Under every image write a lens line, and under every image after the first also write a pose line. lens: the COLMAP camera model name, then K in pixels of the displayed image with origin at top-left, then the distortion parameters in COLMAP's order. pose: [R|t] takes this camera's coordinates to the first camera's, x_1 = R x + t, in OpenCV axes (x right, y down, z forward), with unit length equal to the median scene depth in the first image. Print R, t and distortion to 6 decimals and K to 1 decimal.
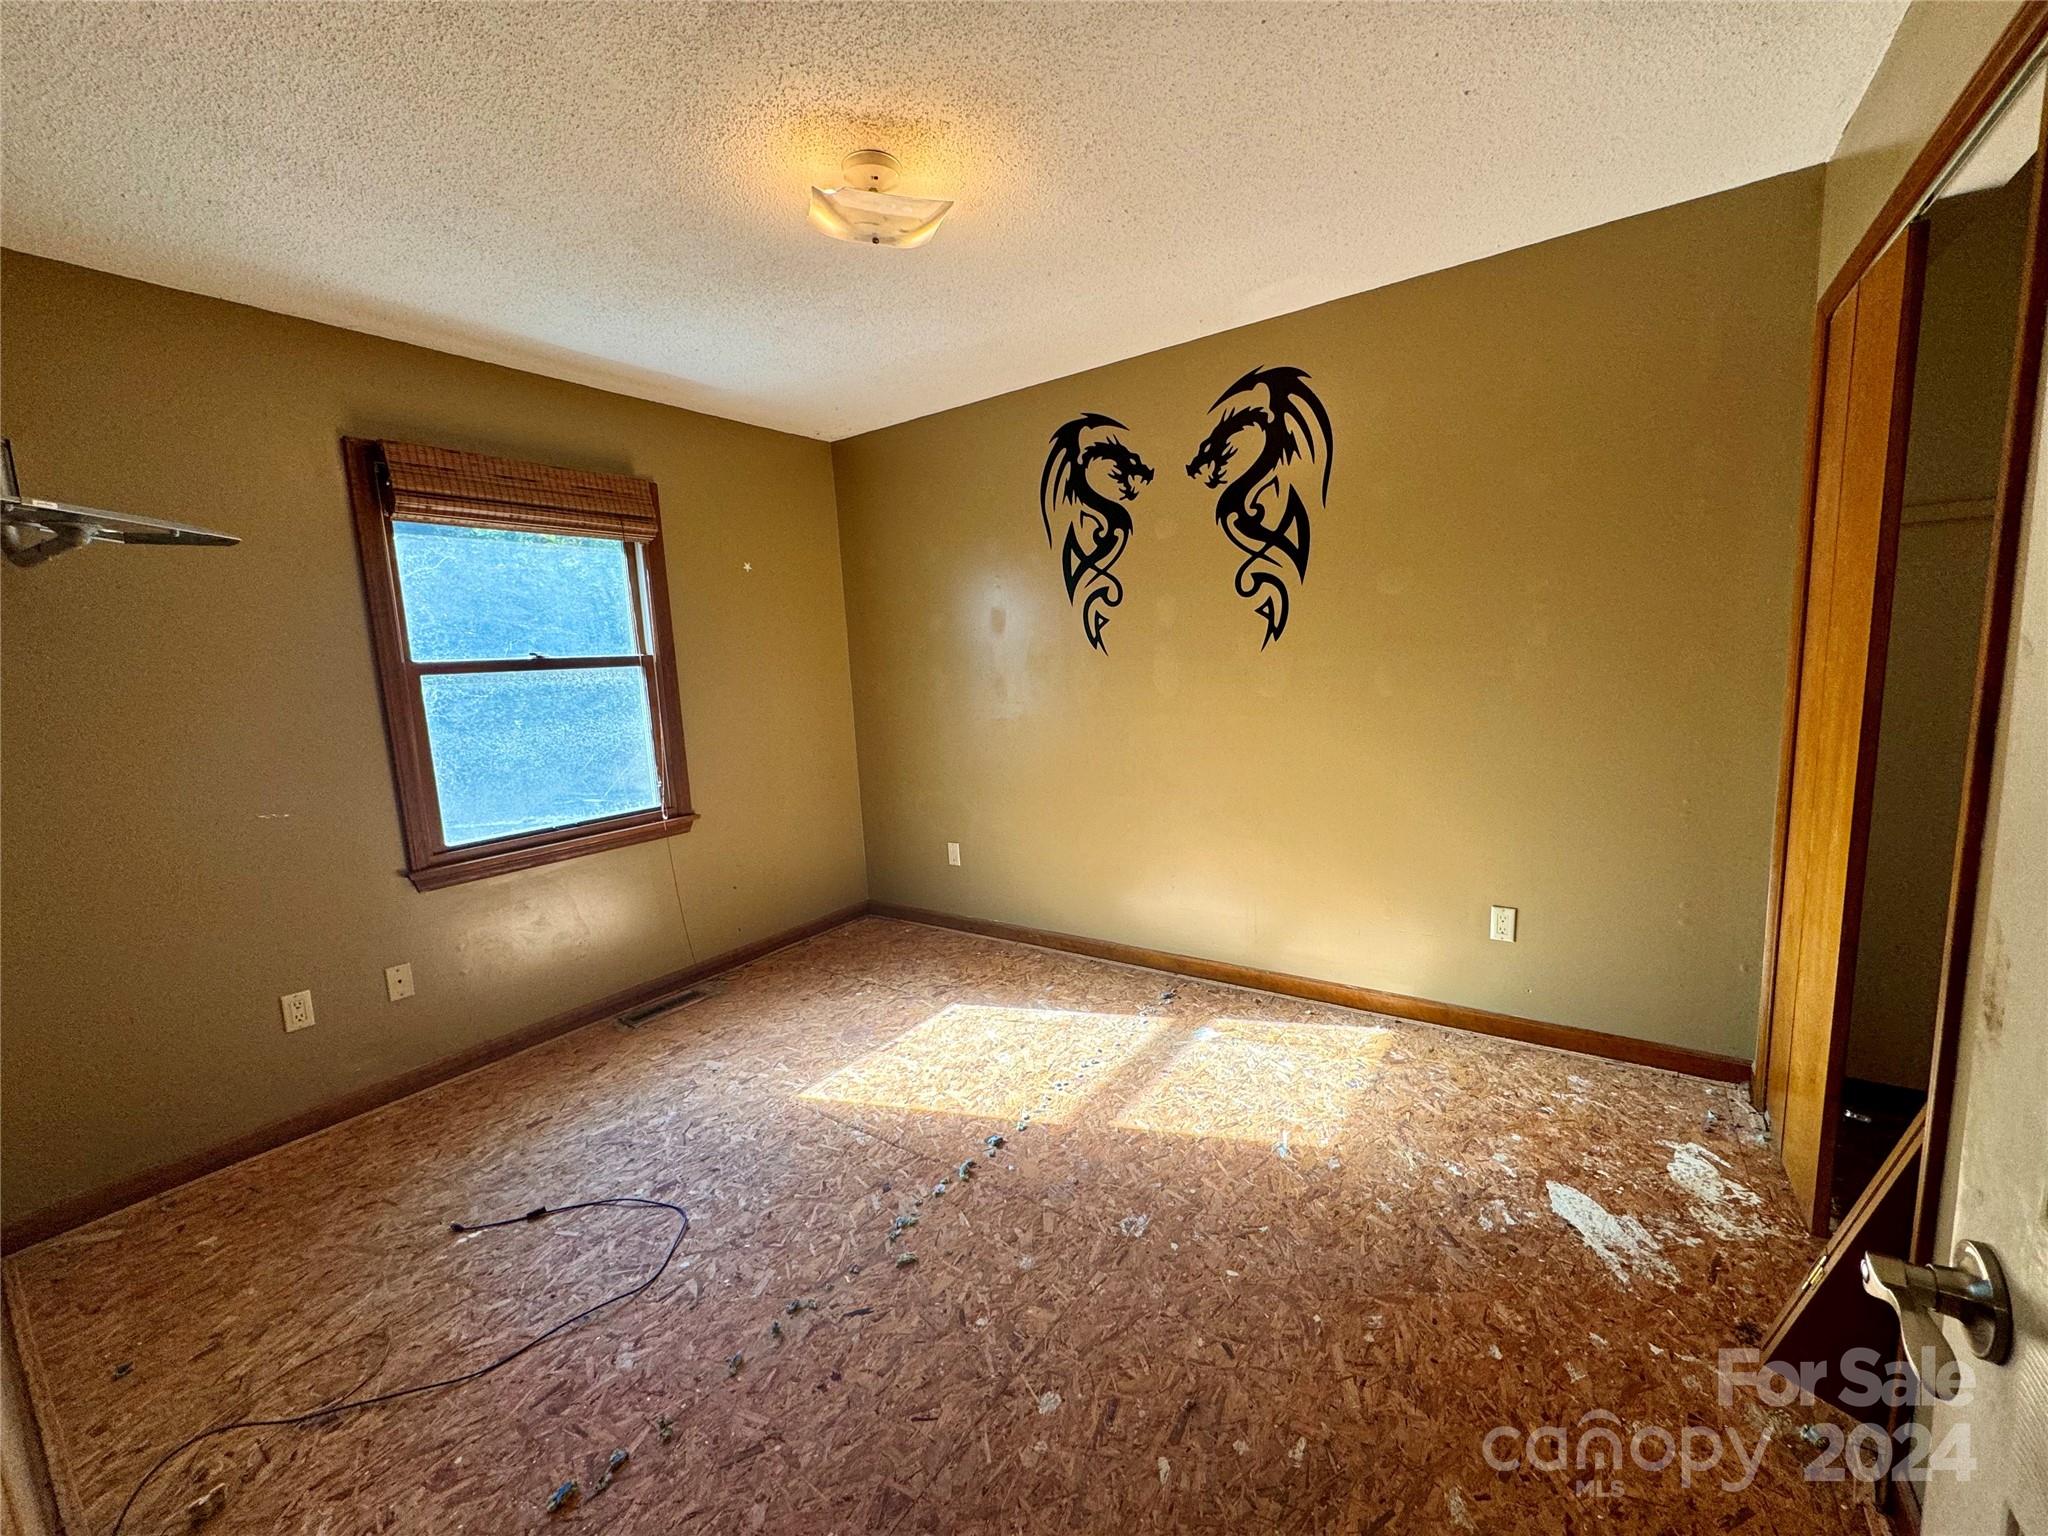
lens RADIAL K [[814.6, 0, 1024.1], [0, 814.6, 769.0], [0, 0, 1]] dist [-0.000871, -0.000035]
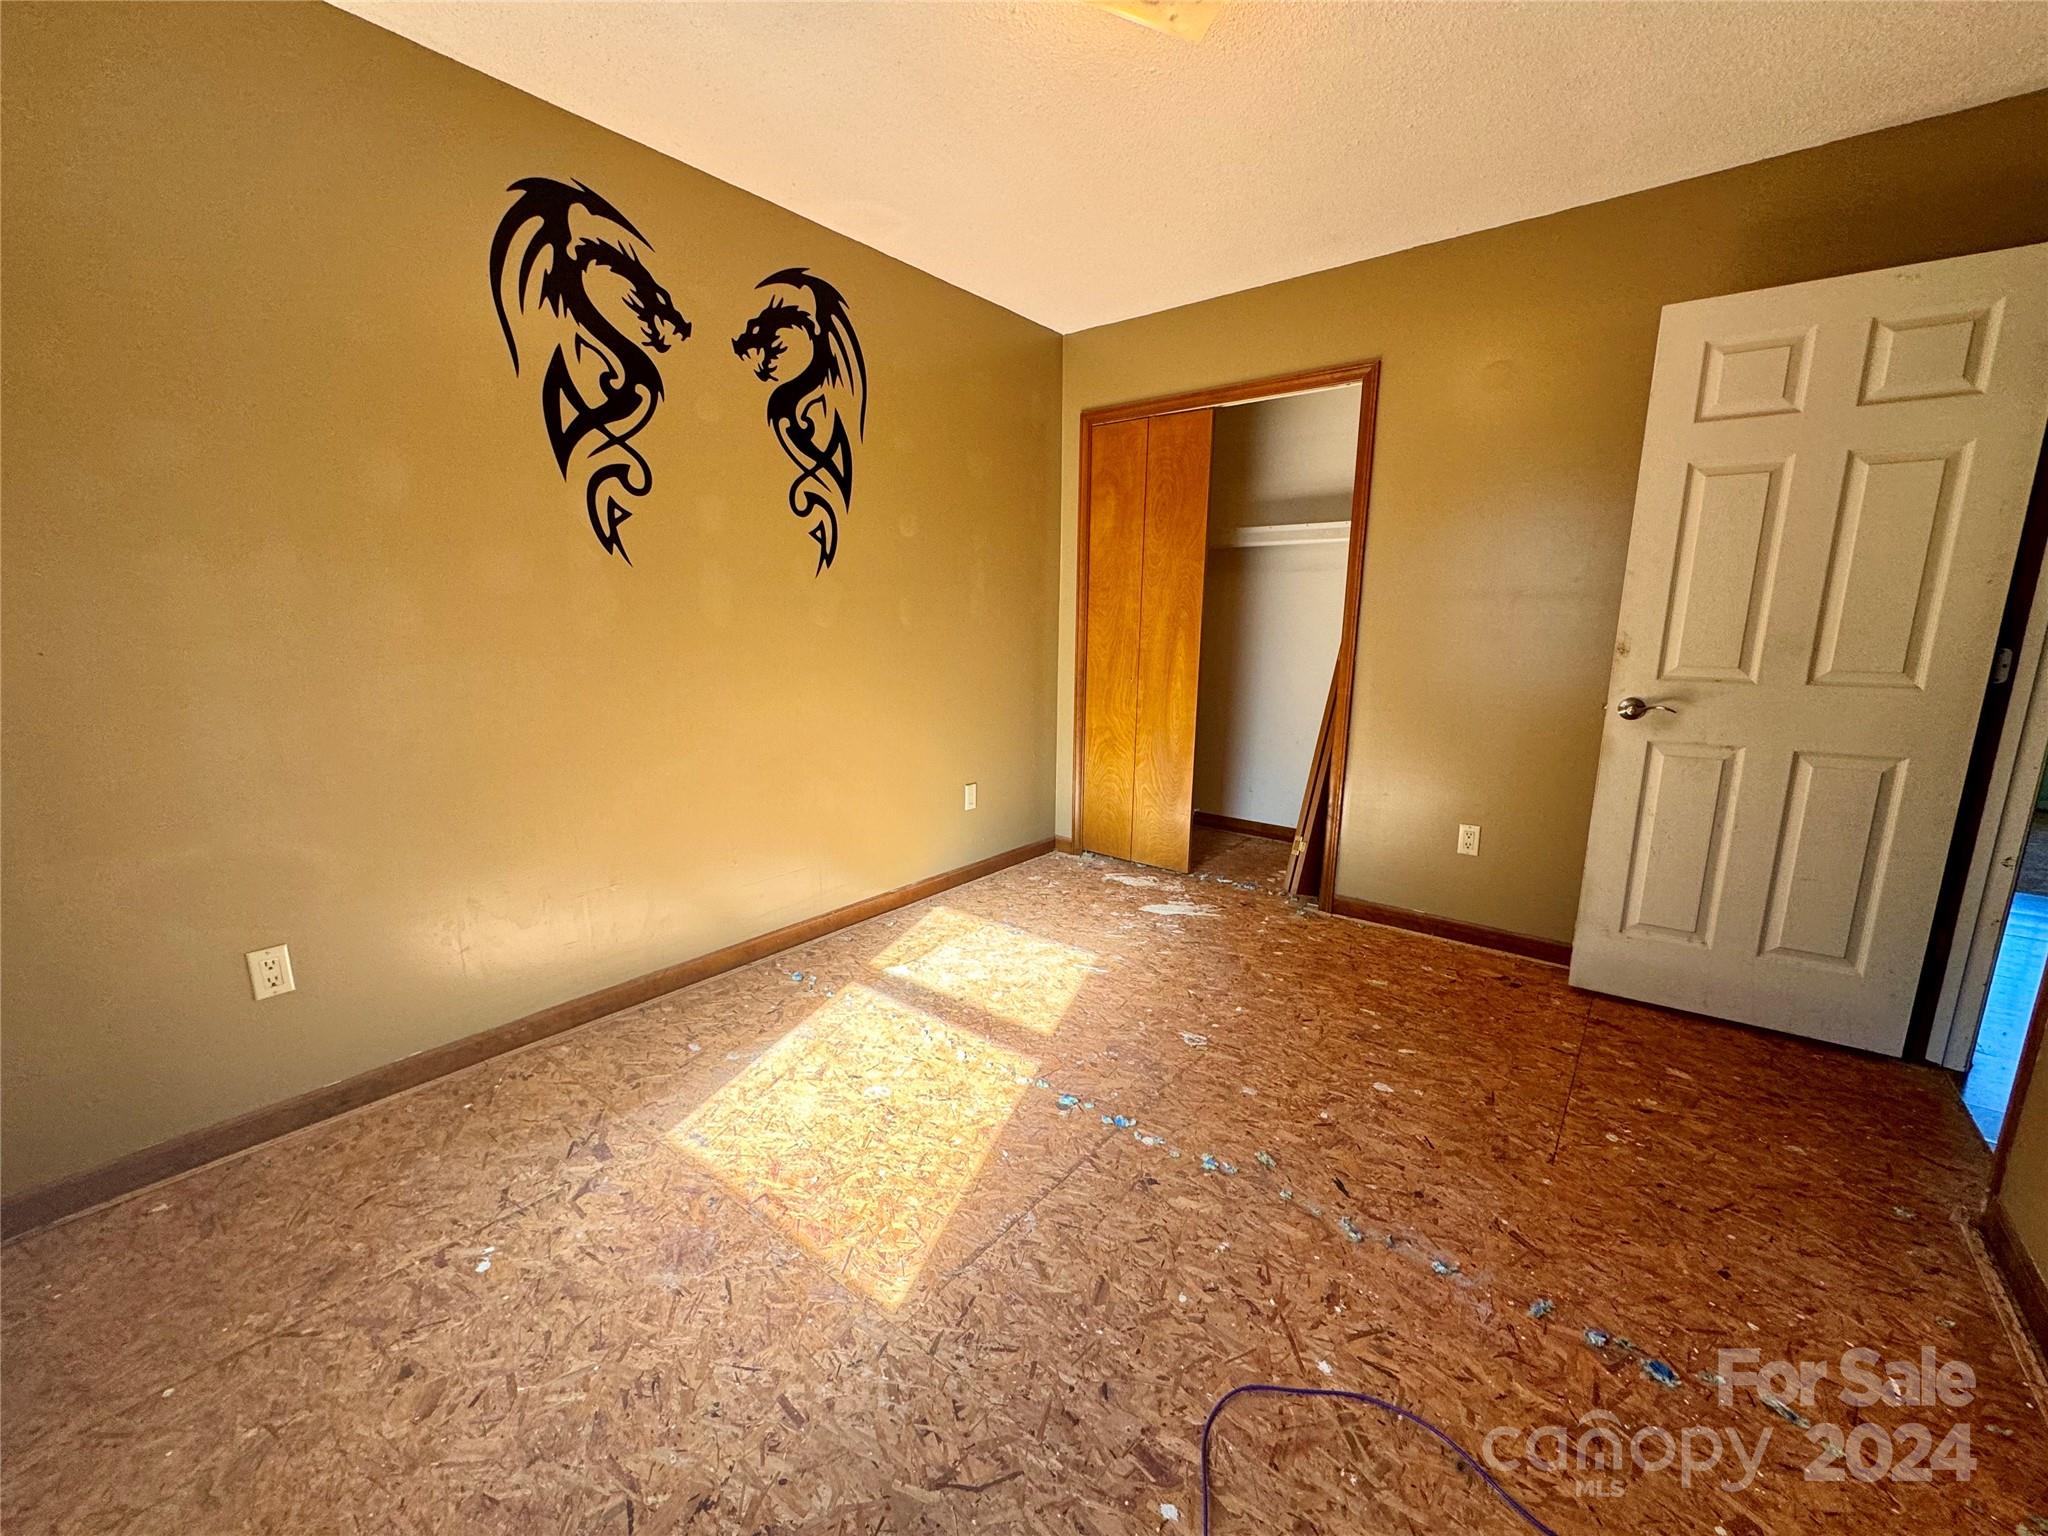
lens RADIAL K [[814.6, 0, 1023.8], [0, 814.6, 768.2], [0, 0, 1]] dist [-0.000871, -0.000035]
pose [[0.065539, -0.135750, 0.988573, -0.664380], [0.131129, 0.983283, 0.126330, -0.014368], [-0.989197, 0.121351, 0.082244, 0.713381]]
